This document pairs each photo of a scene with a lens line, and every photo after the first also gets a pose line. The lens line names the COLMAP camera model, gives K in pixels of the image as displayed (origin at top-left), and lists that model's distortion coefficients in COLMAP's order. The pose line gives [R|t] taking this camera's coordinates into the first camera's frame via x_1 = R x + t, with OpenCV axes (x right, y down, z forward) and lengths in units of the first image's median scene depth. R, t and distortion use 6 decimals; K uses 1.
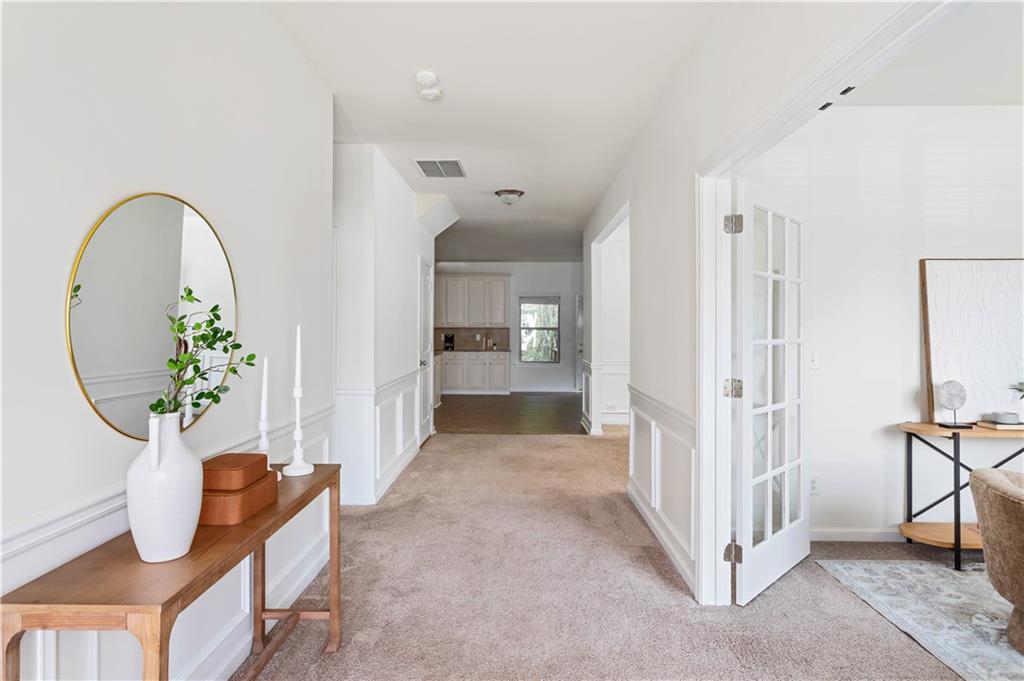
lens RADIAL K [[561.1, 0, 510.9], [0, 561.1, 334.9], [0, 0, 1]] dist [-0.002111, -0.000461]
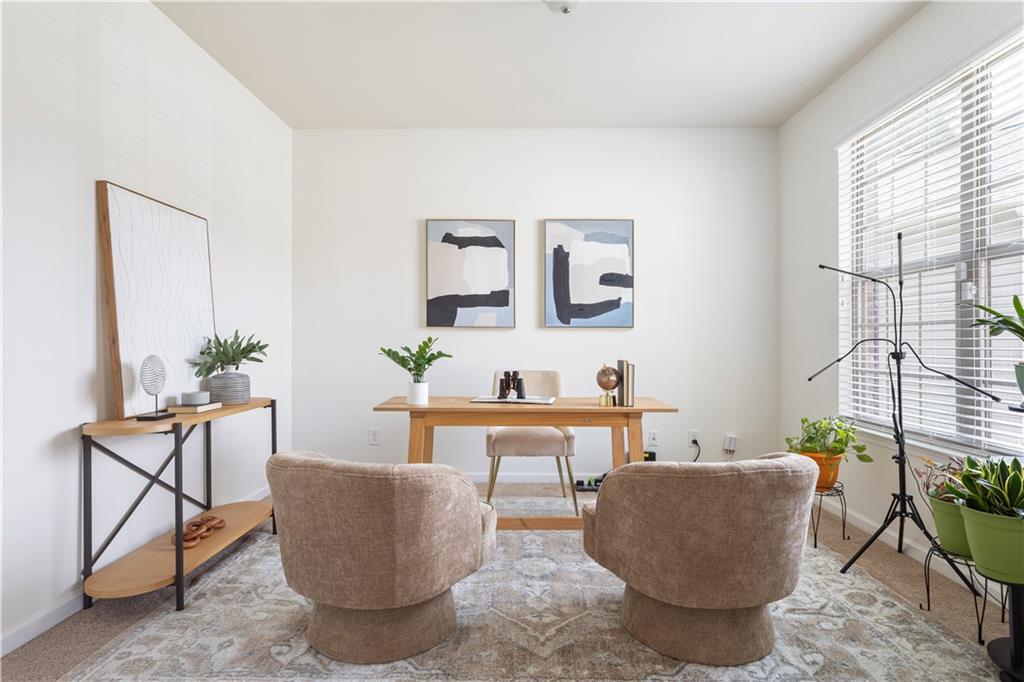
lens RADIAL K [[561.1, 0, 509.6], [0, 561.1, 336.2], [0, 0, 1]] dist [-0.002111, -0.000461]
pose [[-0.005805, 0.002514, 0.999980, 0.056830], [0.005499, 0.999982, -0.002482, 0.063545], [-0.999968, 0.005485, -0.005818, 0.559188]]
